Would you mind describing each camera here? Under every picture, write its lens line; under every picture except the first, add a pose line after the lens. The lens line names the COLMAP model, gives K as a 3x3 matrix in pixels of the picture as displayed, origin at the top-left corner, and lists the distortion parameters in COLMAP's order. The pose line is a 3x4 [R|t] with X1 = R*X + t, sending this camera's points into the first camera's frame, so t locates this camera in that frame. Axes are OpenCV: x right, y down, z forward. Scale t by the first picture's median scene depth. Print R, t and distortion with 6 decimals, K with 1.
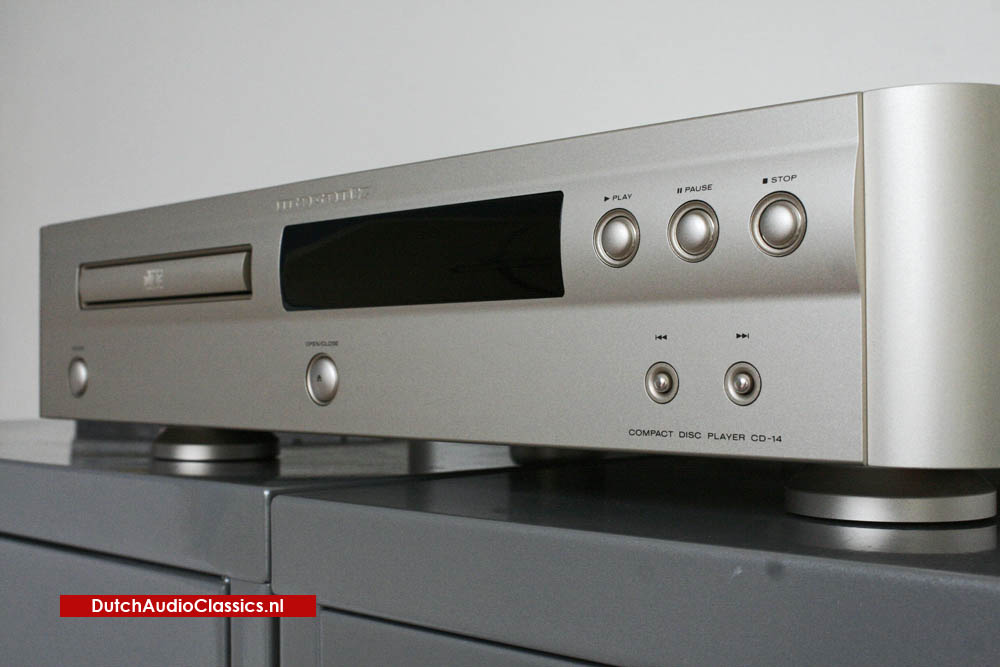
lens RADIAL K [[1280.0, 0, 500.0], [0, 1280.0, 333.5], [0, 0, 1]] dist [-0.055605, -0.010638]
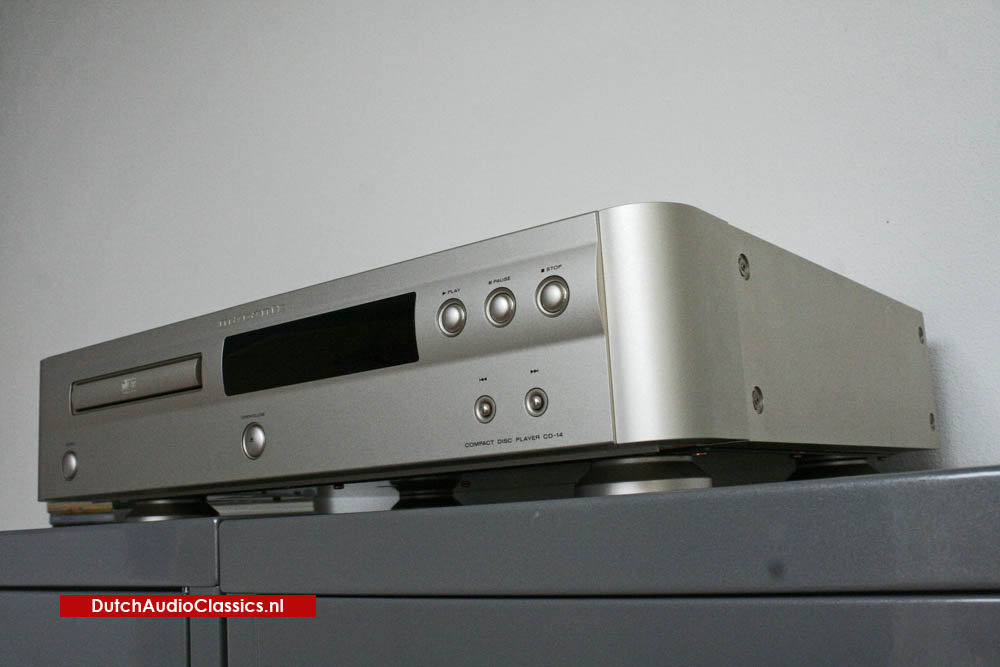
lens RADIAL K [[1020.4, 0, 500.0], [0, 1020.4, 333.5], [0, 0, 1]] dist [-0.153531, 0.258787]
pose [[0.992817, -0.032253, 0.115213, 0.007461], [0.049889, 0.986867, -0.153640, 0.116953], [-0.108744, 0.158285, 0.981387, -0.167002]]
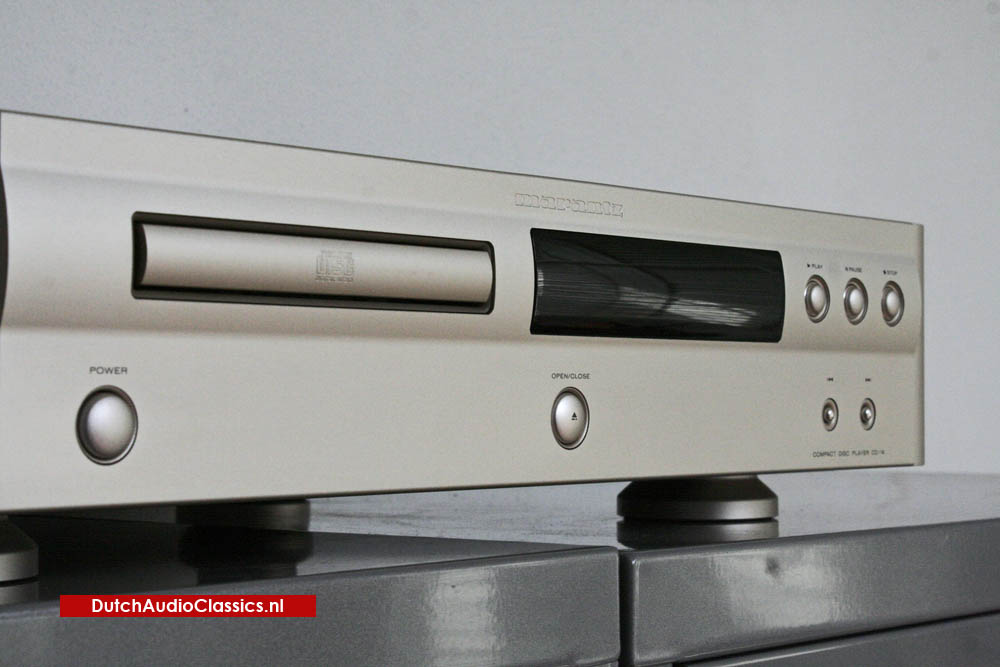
lens RADIAL K [[2248.3, 0, 500.0], [0, 2248.3, 333.5], [0, 0, 1]] dist [0.049058, 0.048286]
pose [[-0.089748, 0.015884, 0.995838, -1.818417], [-0.038991, 0.999050, -0.019449, 0.011952], [-0.995201, -0.040574, -0.089043, 1.324593]]
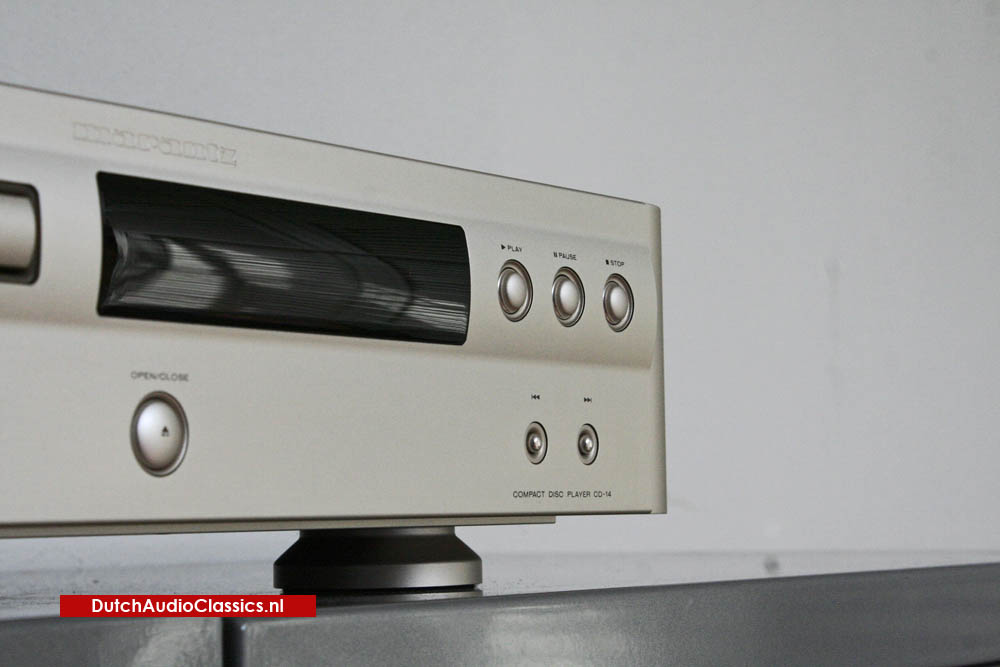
lens RADIAL K [[2483.6, 0, 500.0], [0, 2483.6, 333.5], [0, 0, 1]] dist [0.036470, -0.464492]
pose [[-0.174972, 0.063643, 0.982514, -1.523723], [-0.022088, 0.997404, -0.068541, 0.074561], [-0.984326, -0.033695, -0.173112, 1.174958]]
